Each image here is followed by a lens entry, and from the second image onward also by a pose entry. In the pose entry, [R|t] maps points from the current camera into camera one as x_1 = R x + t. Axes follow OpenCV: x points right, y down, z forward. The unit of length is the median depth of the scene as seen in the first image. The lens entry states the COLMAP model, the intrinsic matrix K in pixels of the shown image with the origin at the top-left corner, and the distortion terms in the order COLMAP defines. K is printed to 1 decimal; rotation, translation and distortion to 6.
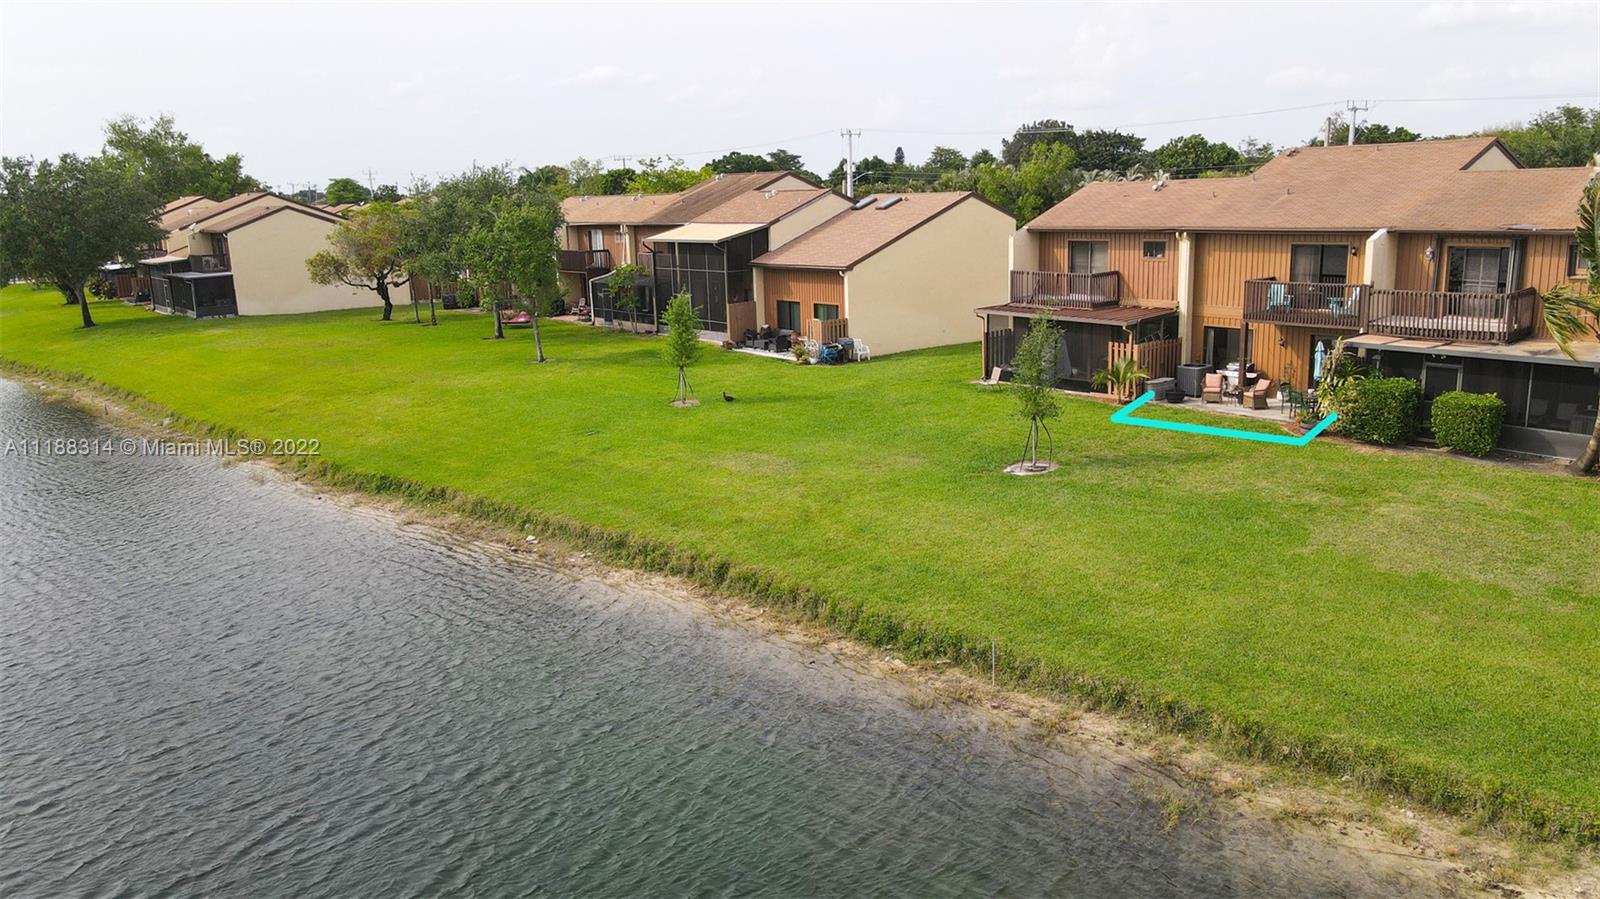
lens RADIAL K [[1195.7, 0, 808.0], [0, 1195.7, 448.2], [0, 0, 1]] dist [-0.003124, 0.058675]
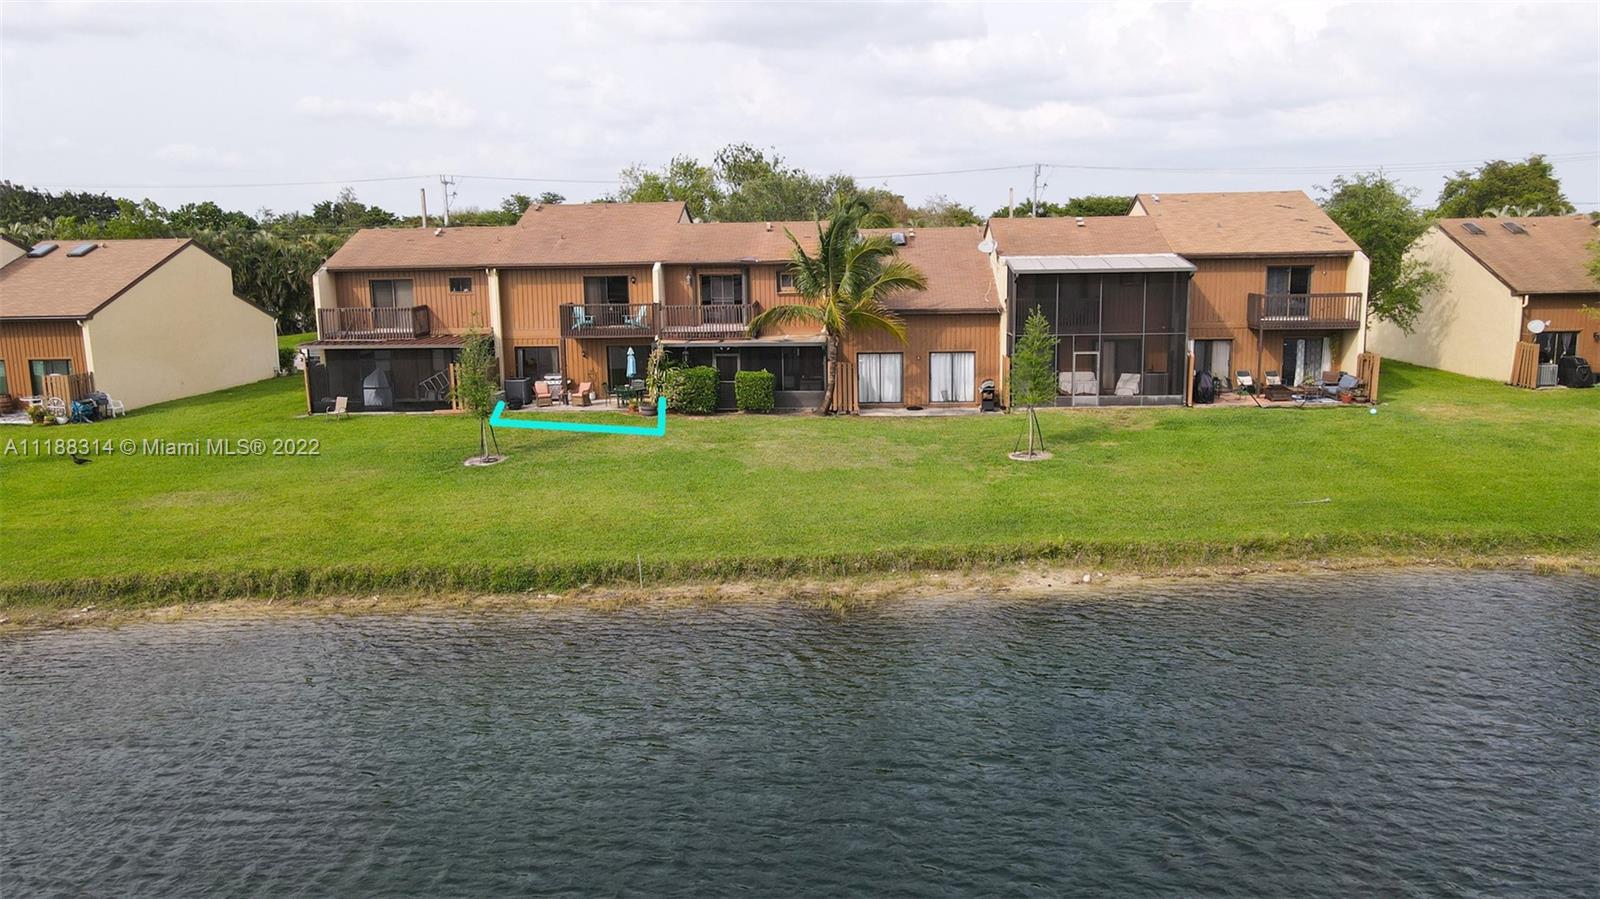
lens RADIAL K [[1195.7, 0, 808.0], [0, 1195.7, 448.2], [0, 0, 1]] dist [-0.003124, 0.058675]
pose [[0.672700, -0.109828, 0.731719, -0.387963], [0.156110, 0.987728, 0.004736, 0.041515], [-0.723259, 0.111043, 0.681590, -0.018635]]
